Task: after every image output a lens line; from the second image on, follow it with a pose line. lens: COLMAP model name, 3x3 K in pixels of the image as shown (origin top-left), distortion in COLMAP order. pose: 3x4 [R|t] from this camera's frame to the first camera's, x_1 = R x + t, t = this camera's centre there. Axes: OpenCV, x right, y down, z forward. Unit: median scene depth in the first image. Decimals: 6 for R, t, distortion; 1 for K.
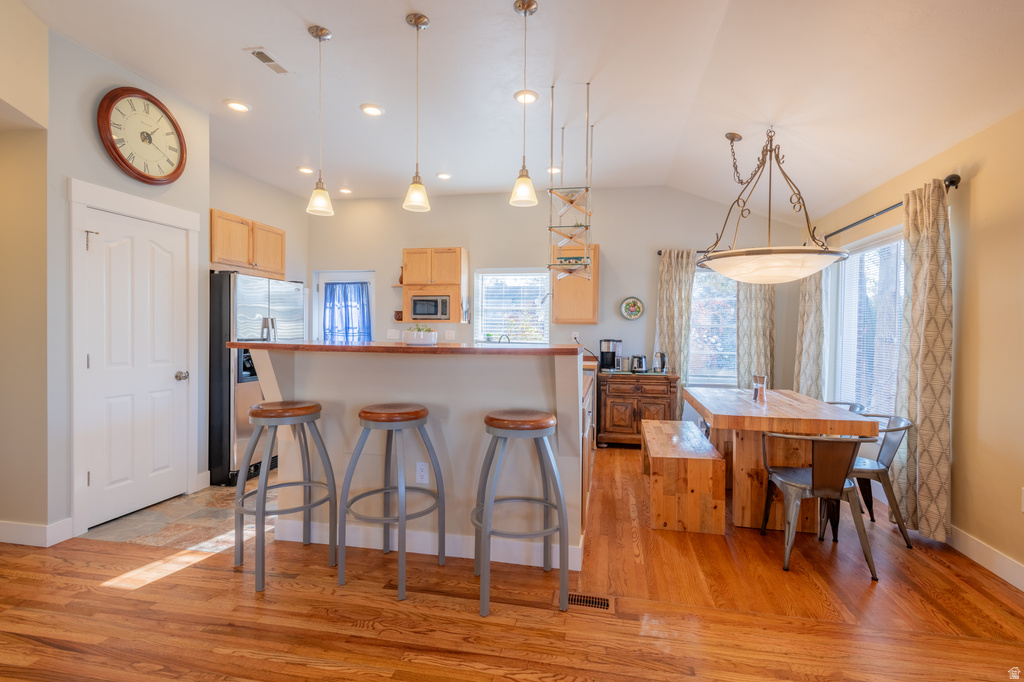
lens RADIAL K [[478.2, 0, 516.2], [0, 478.2, 338.7], [0, 0, 1]] dist [0.023237, -0.008991]
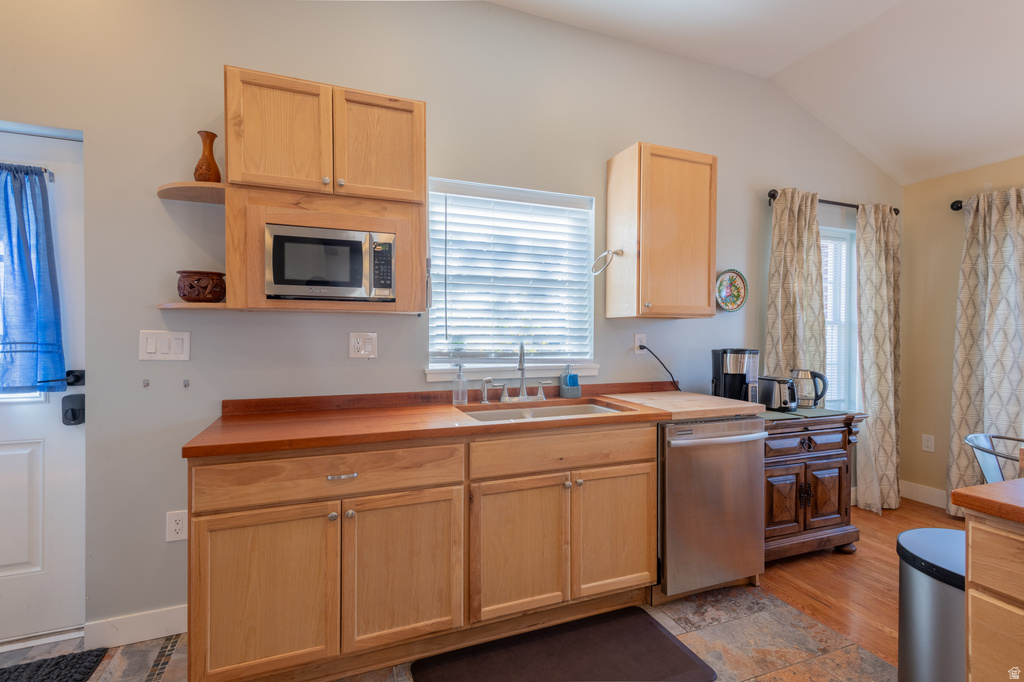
lens RADIAL K [[478.2, 0, 516.2], [0, 478.2, 338.7], [0, 0, 1]] dist [0.023237, -0.008991]
pose [[0.835431, -0.012889, 0.549444, -0.322965], [0.014879, 0.999889, 0.000833, -0.015159], [-0.549394, 0.007479, 0.835530, 0.823754]]
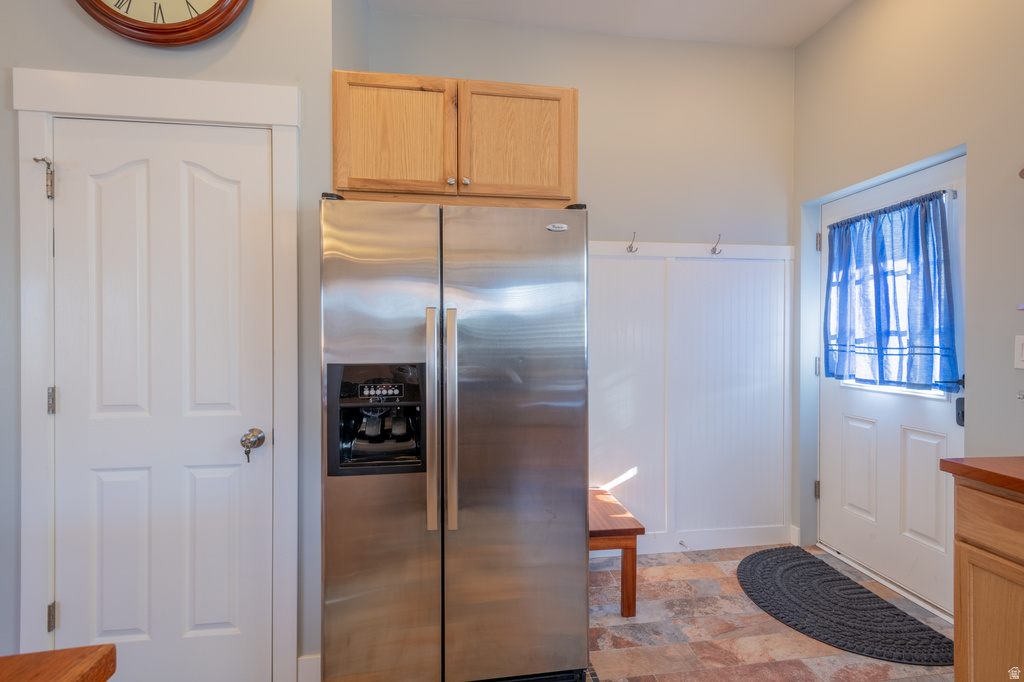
lens RADIAL K [[478.2, 0, 516.2], [0, 478.2, 338.7], [0, 0, 1]] dist [0.023237, -0.008991]
pose [[0.326189, -0.003889, -0.945297, -0.130258], [-0.012995, 0.999879, -0.008597, -0.016085], [0.945215, 0.015088, 0.326098, 0.859008]]
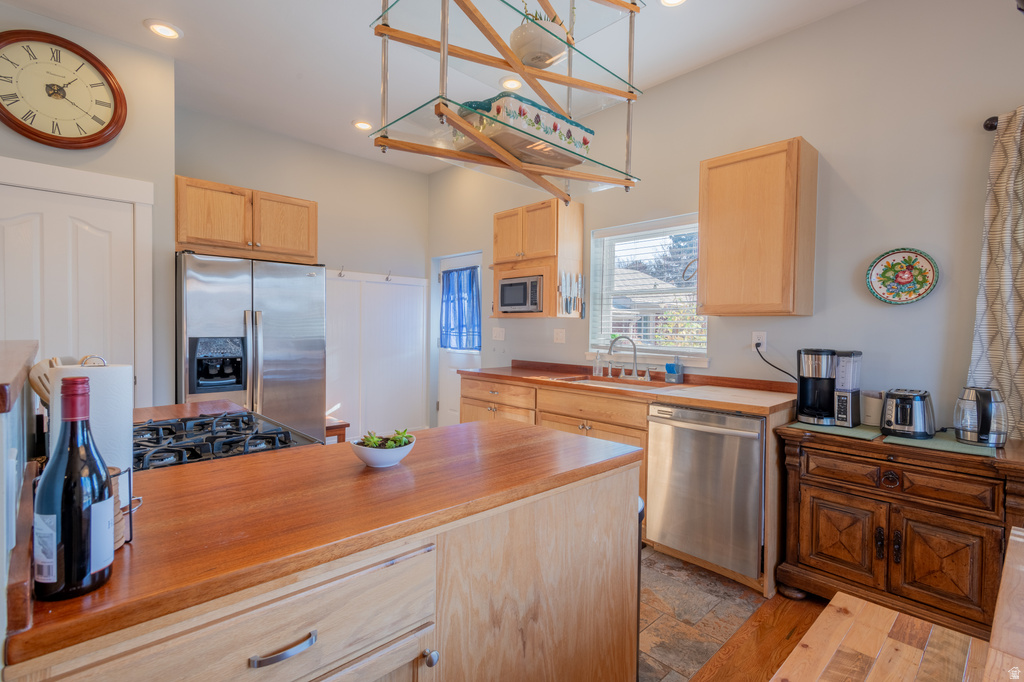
lens RADIAL K [[478.2, 0, 516.2], [0, 478.2, 338.7], [0, 0, 1]] dist [0.023237, -0.008991]
pose [[0.817698, 0.013406, -0.575491, 0.256720], [-0.014545, 0.999891, 0.002627, -0.006271], [0.575463, 0.006222, 0.817804, 0.562439]]
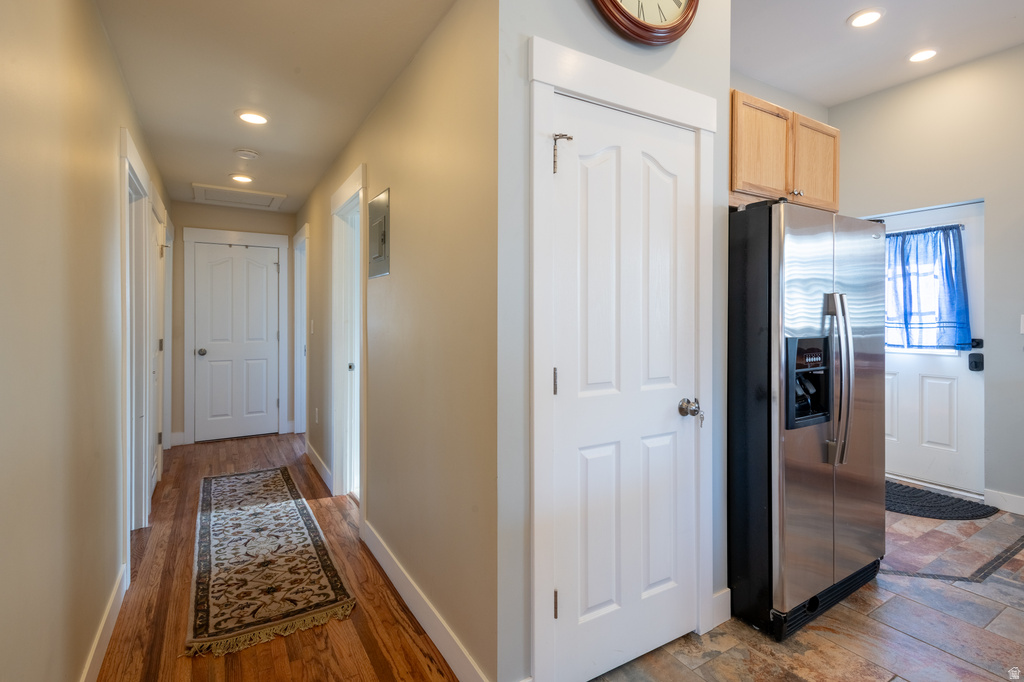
lens RADIAL K [[493.0, 0, 516.8], [0, 493.0, 318.5], [0, 0, 1]] dist [0.009787, -0.000062]
pose [[0.680375, -0.008242, -0.732817, -0.336601], [-0.004332, 0.999874, -0.015267, -0.008861], [0.732851, 0.013561, 0.680254, 0.391486]]
